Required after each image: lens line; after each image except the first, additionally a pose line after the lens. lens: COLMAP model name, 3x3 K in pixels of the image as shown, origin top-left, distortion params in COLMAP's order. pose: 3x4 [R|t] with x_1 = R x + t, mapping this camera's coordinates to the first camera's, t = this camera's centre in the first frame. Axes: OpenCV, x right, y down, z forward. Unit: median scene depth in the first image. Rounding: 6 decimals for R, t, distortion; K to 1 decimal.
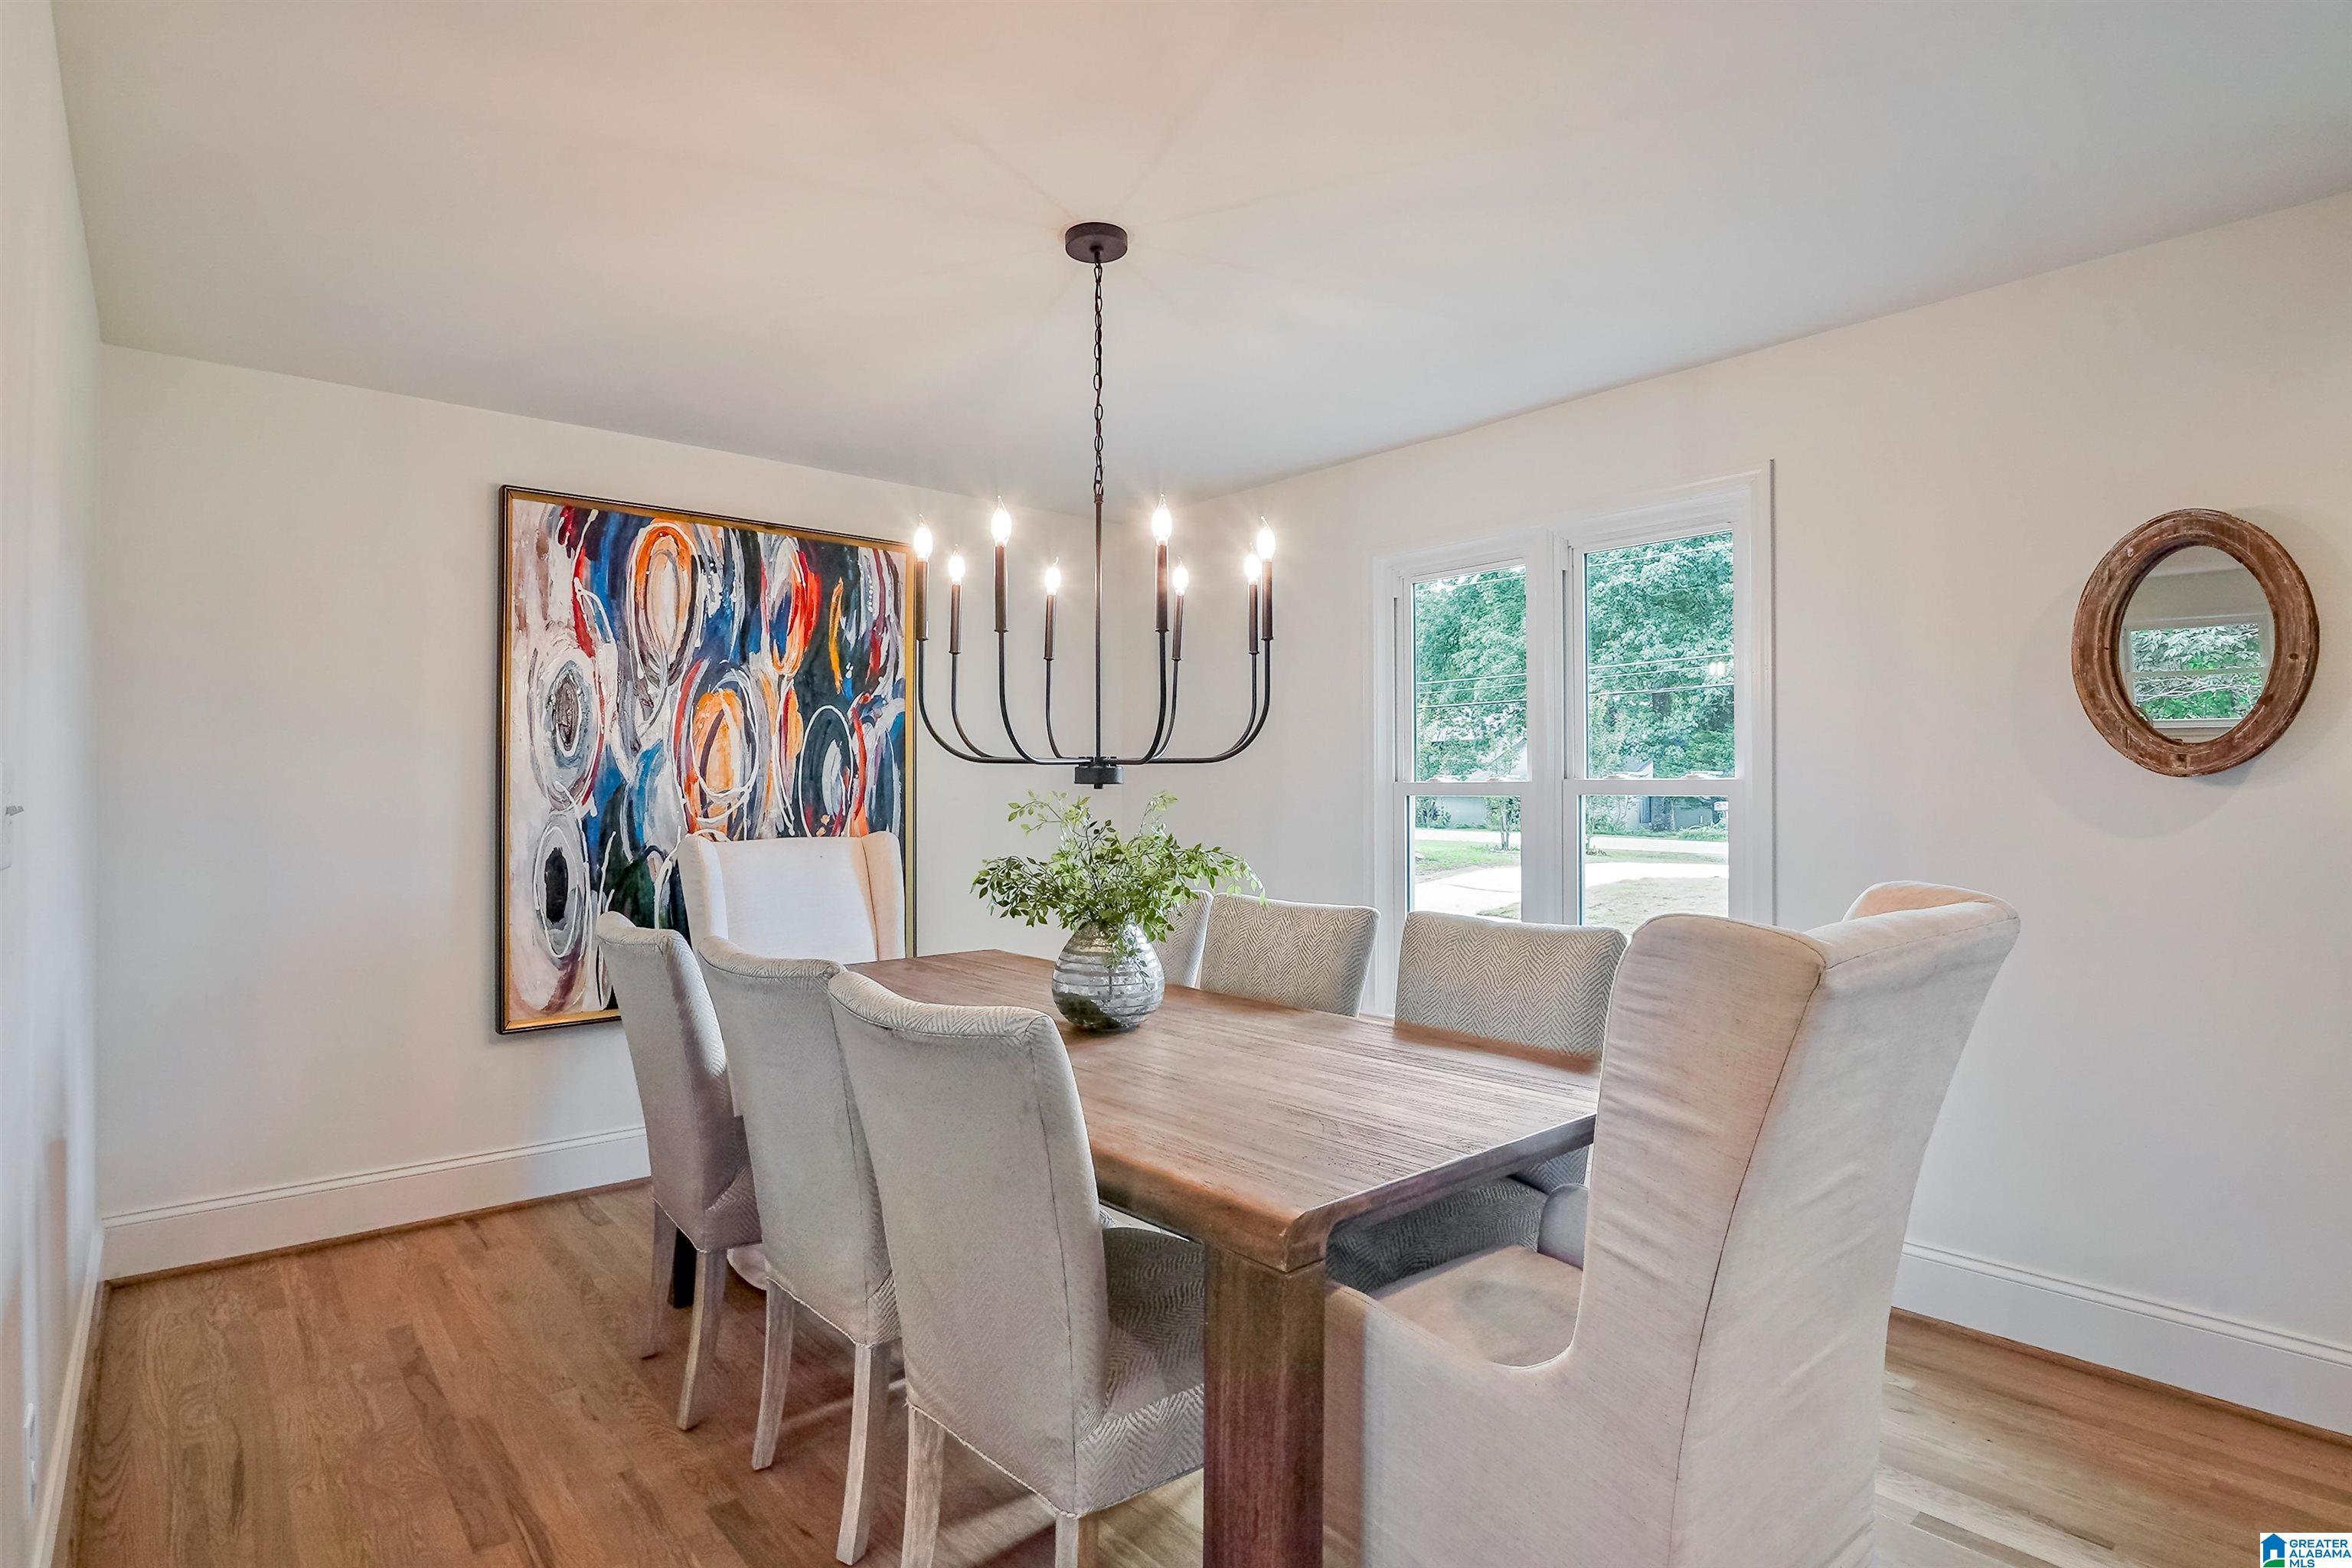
lens RADIAL K [[1206.6, 0, 1167.9], [0, 1206.6, 771.7], [0, 0, 1]] dist [-0.003382, -0.000398]
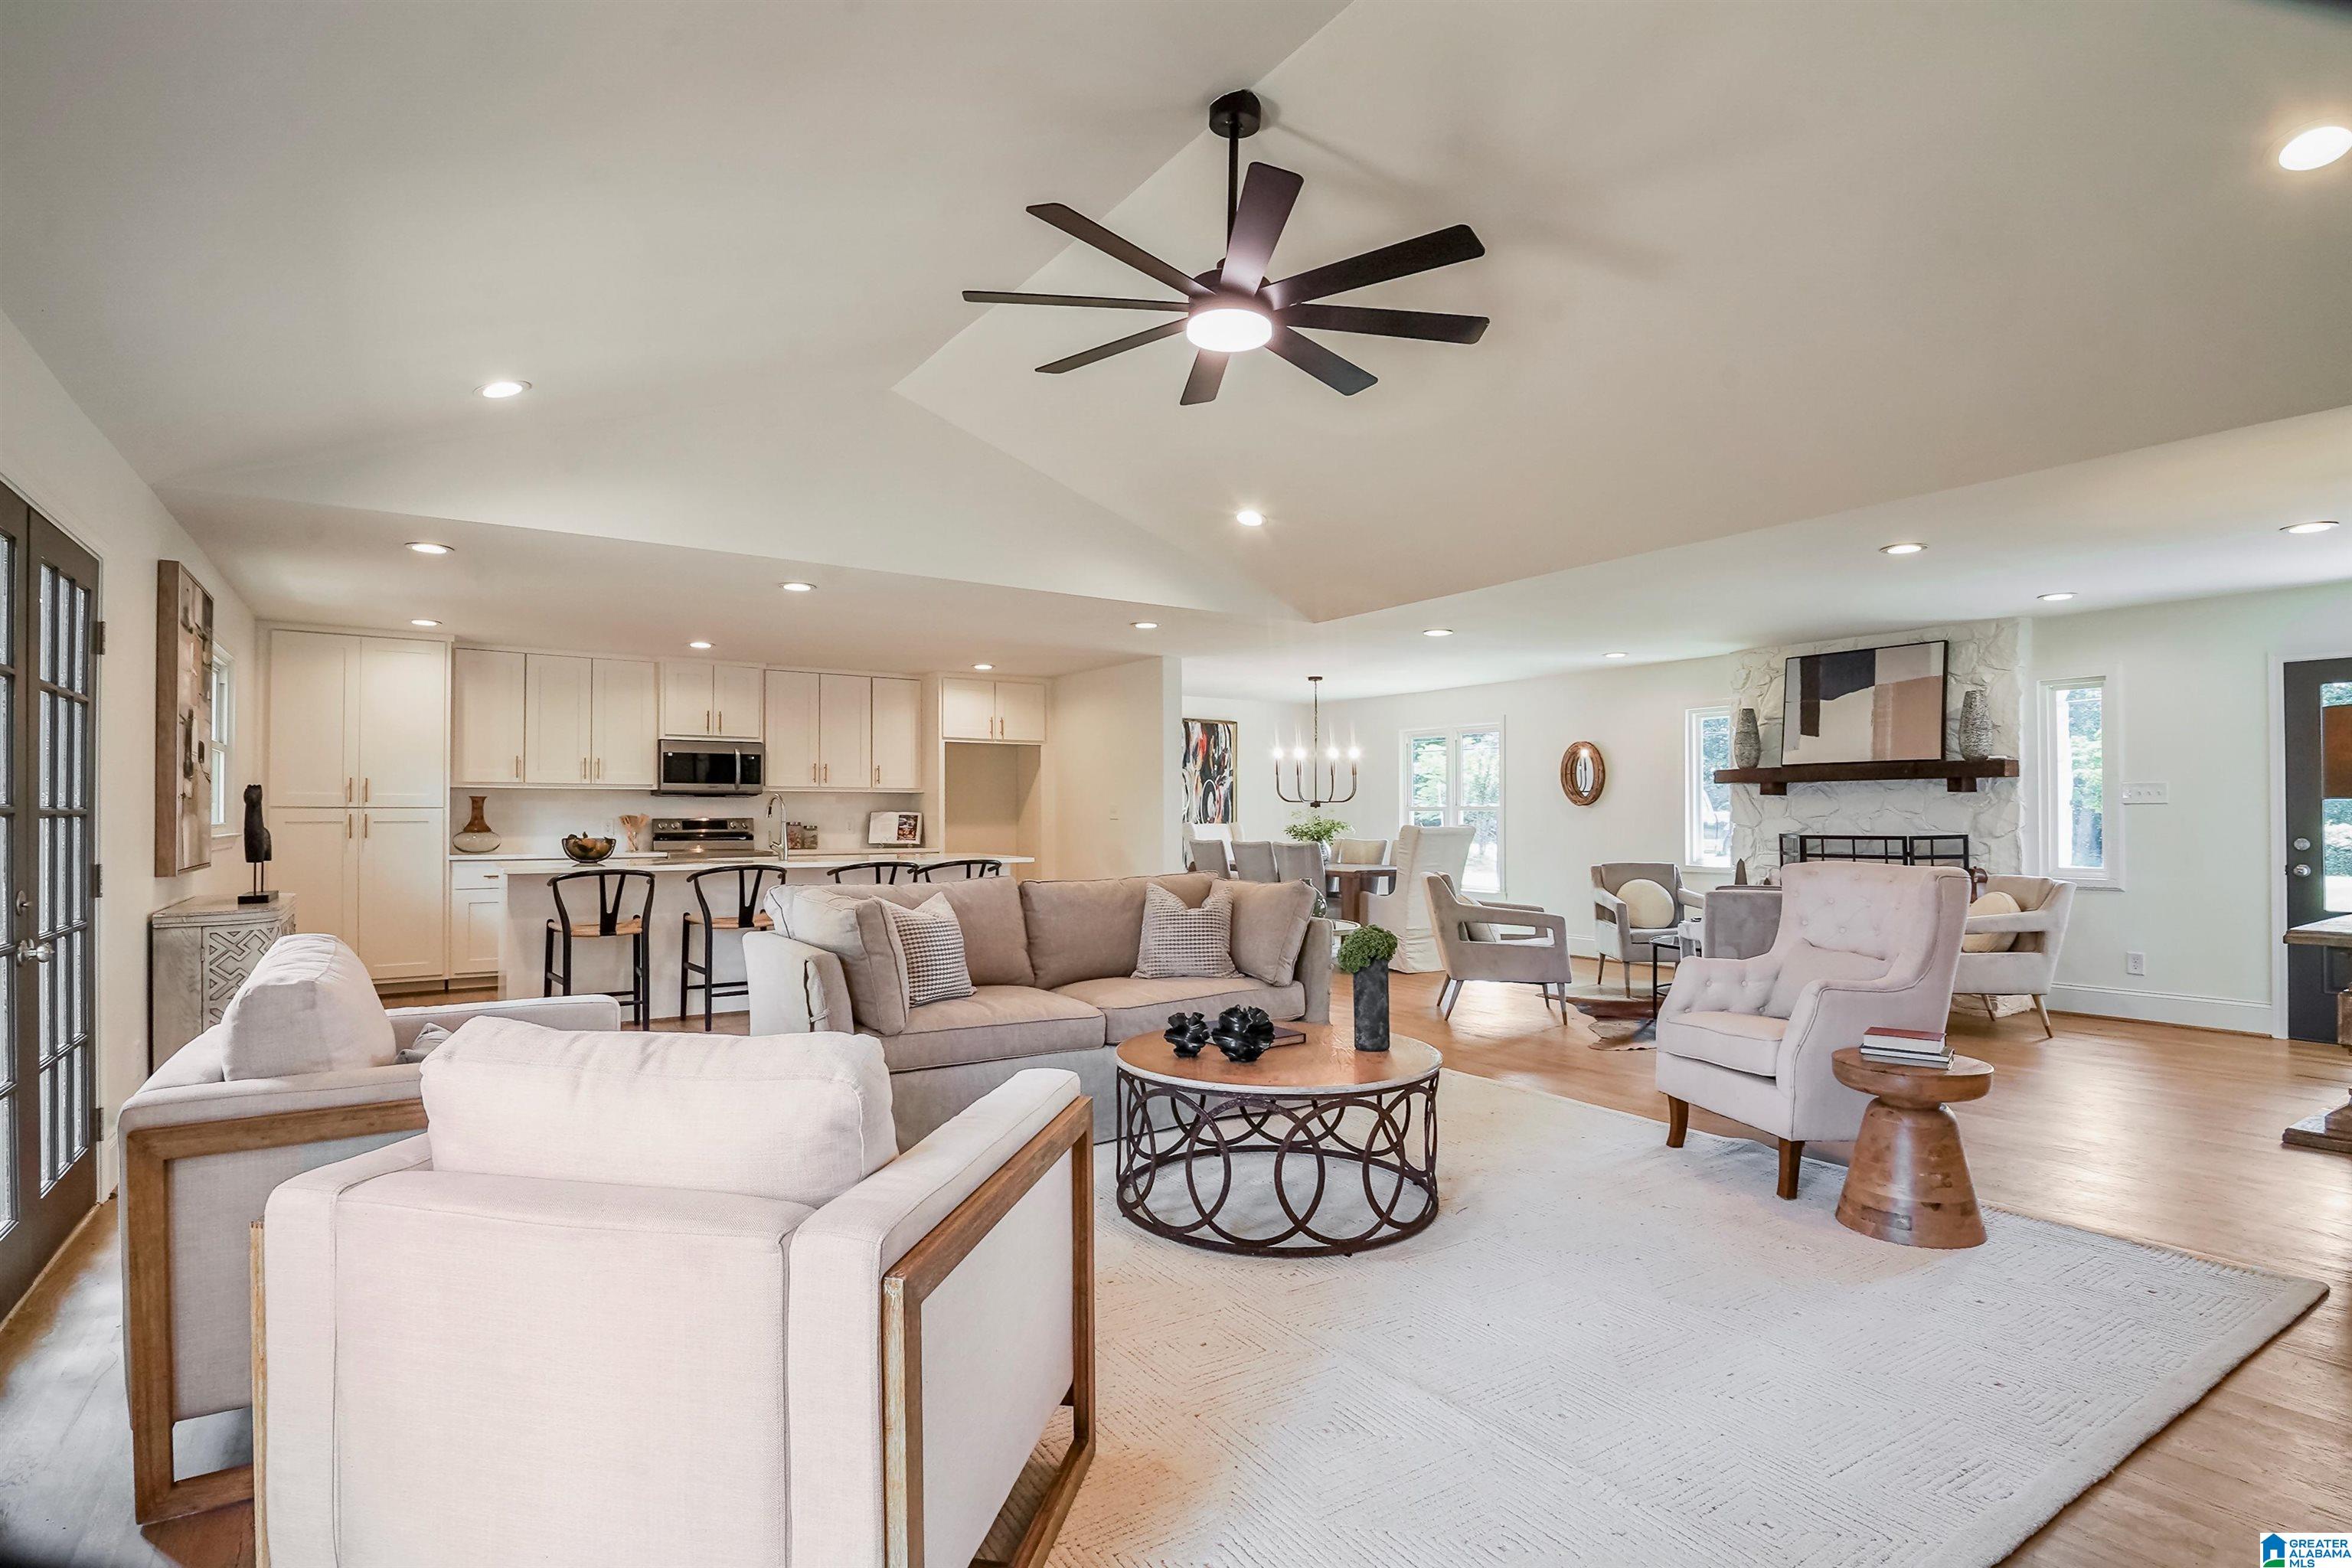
lens RADIAL K [[1160.0, 0, 1167.8], [0, 1160.0, 796.9], [0, 0, 1]] dist [-0.021951, -0.001135]
pose [[0.993185, 0.000363, -0.116547, -0.061506], [-0.000040, 0.999996, 0.002779, -0.023257], [0.116548, -0.002755, 0.993181, -1.921819]]
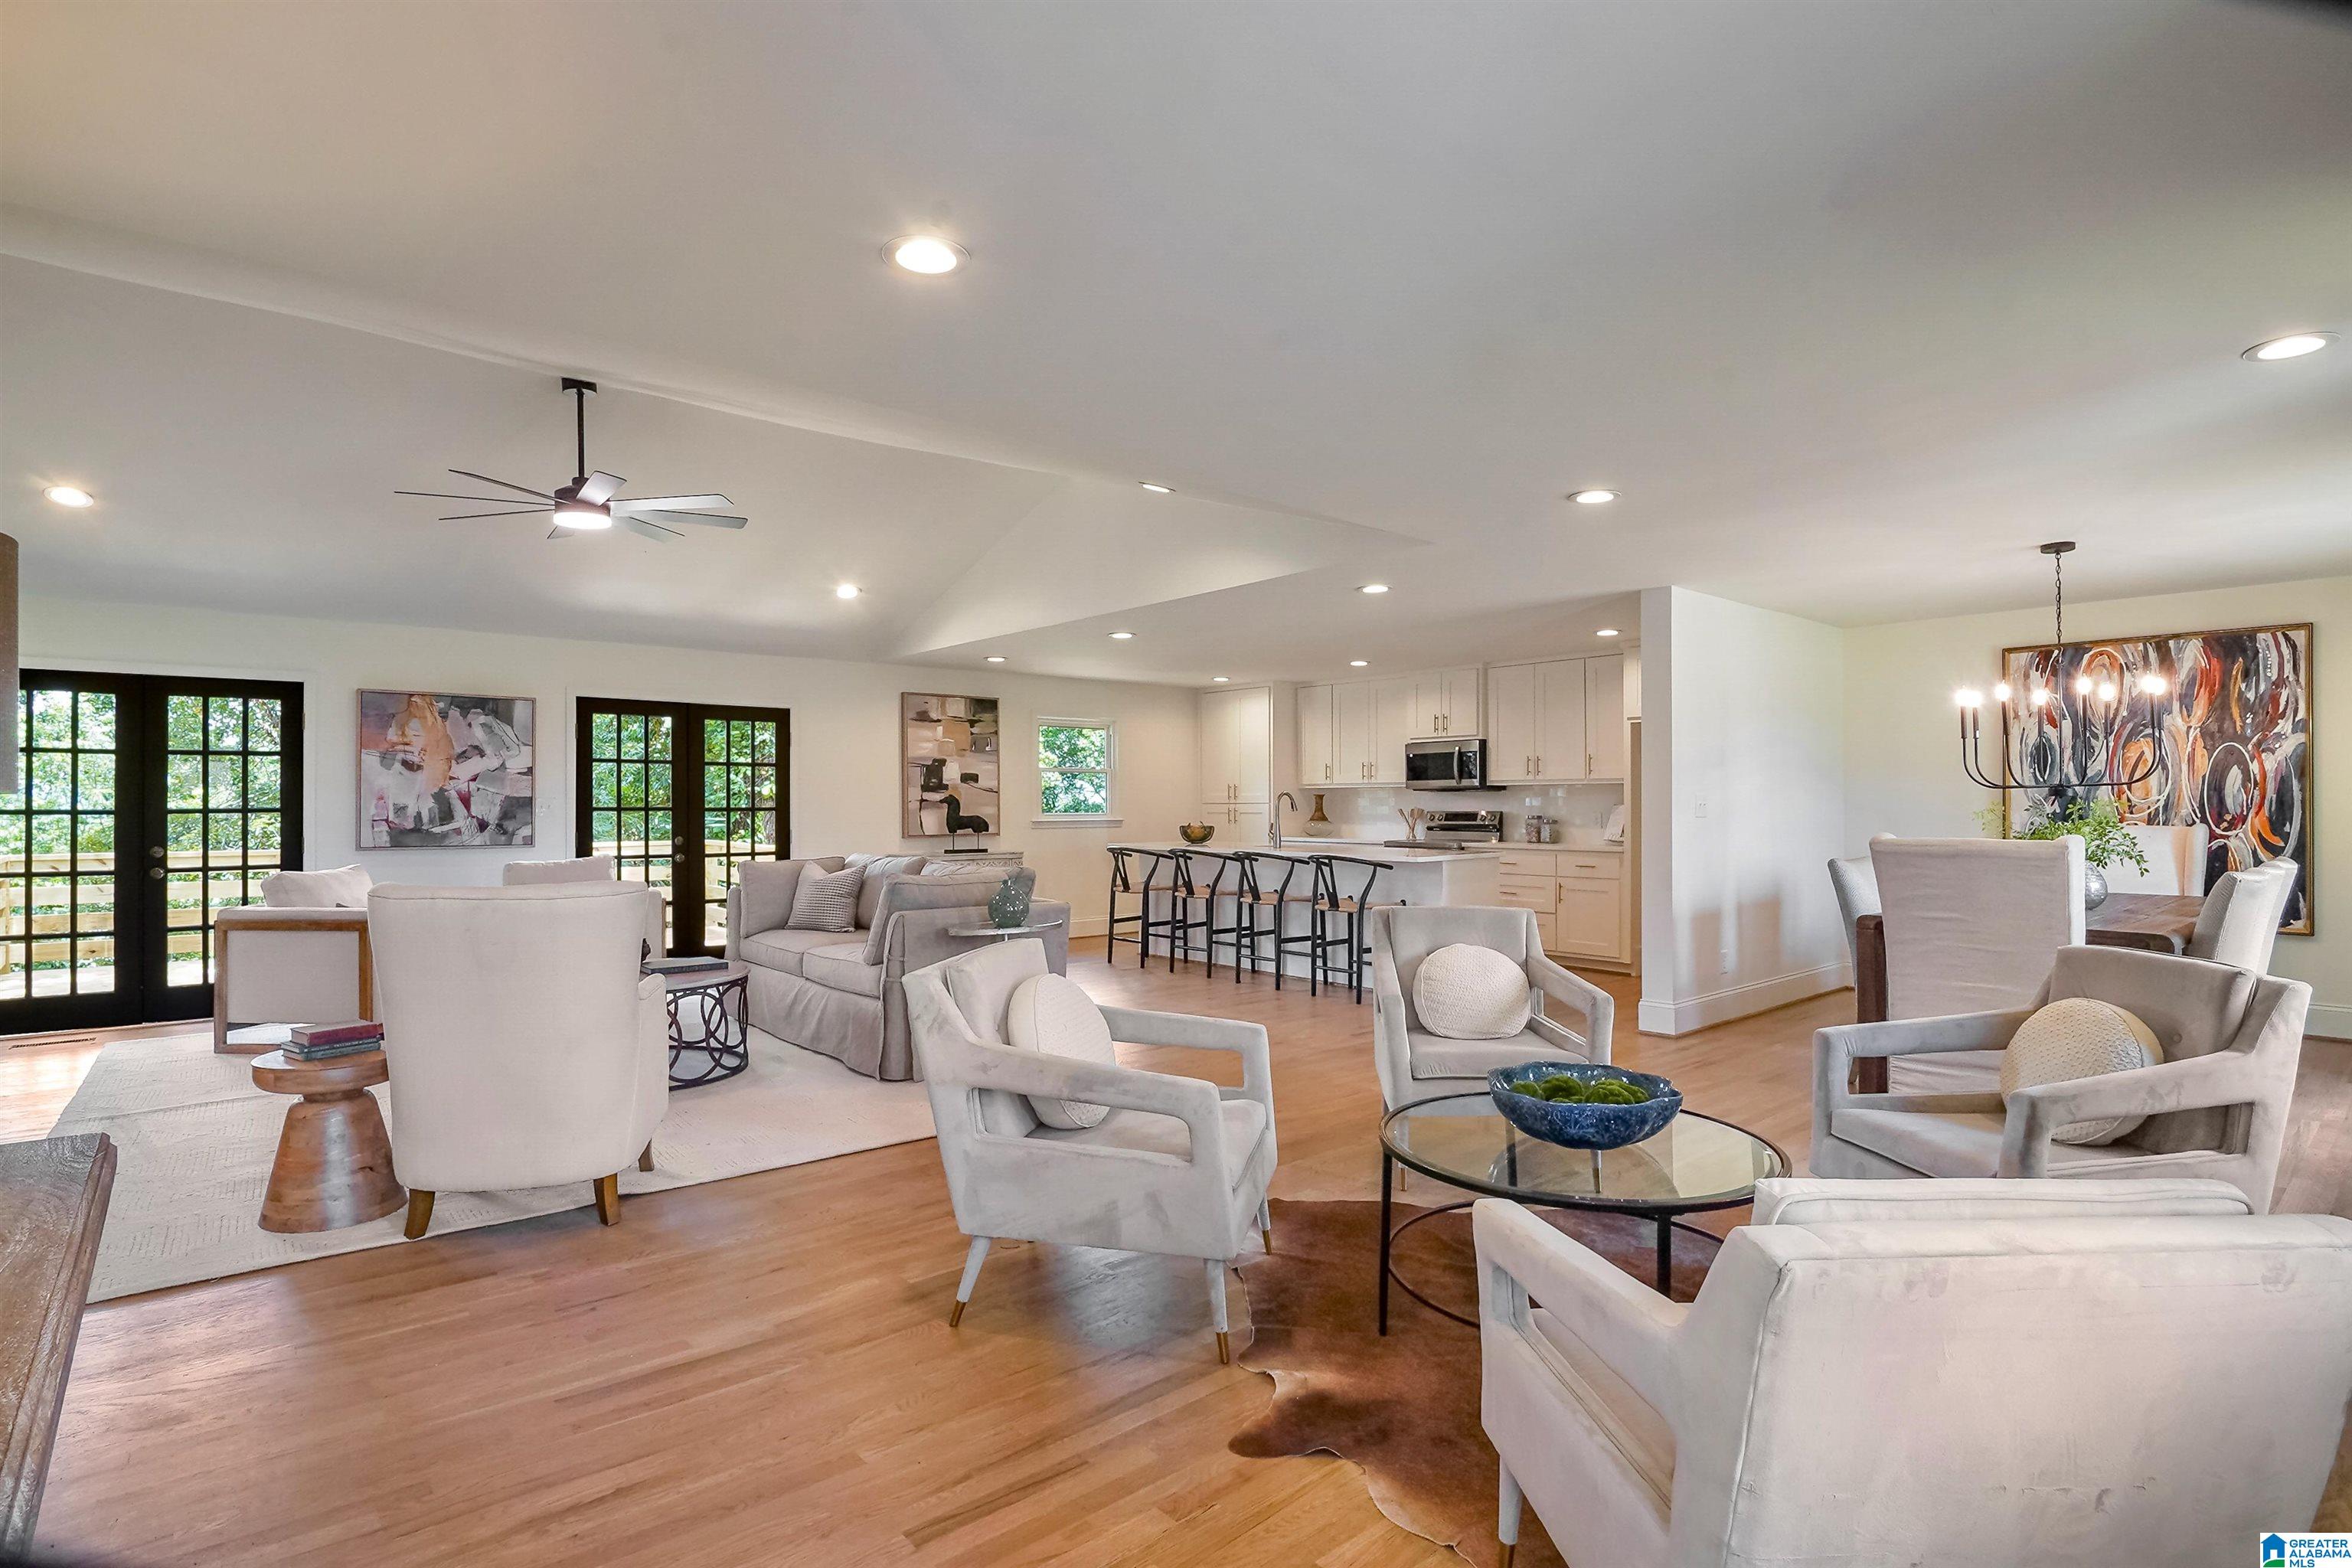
lens RADIAL K [[1153.5, 0, 1168.4], [0, 1153.5, 796.8], [0, 0, 1]] dist [-0.015291, -0.009800]
pose [[-0.007254, -0.004301, -0.999964, 1.254682], [0.020440, 0.999781, -0.004448, -0.007864], [0.999765, -0.020472, -0.007164, -0.365370]]
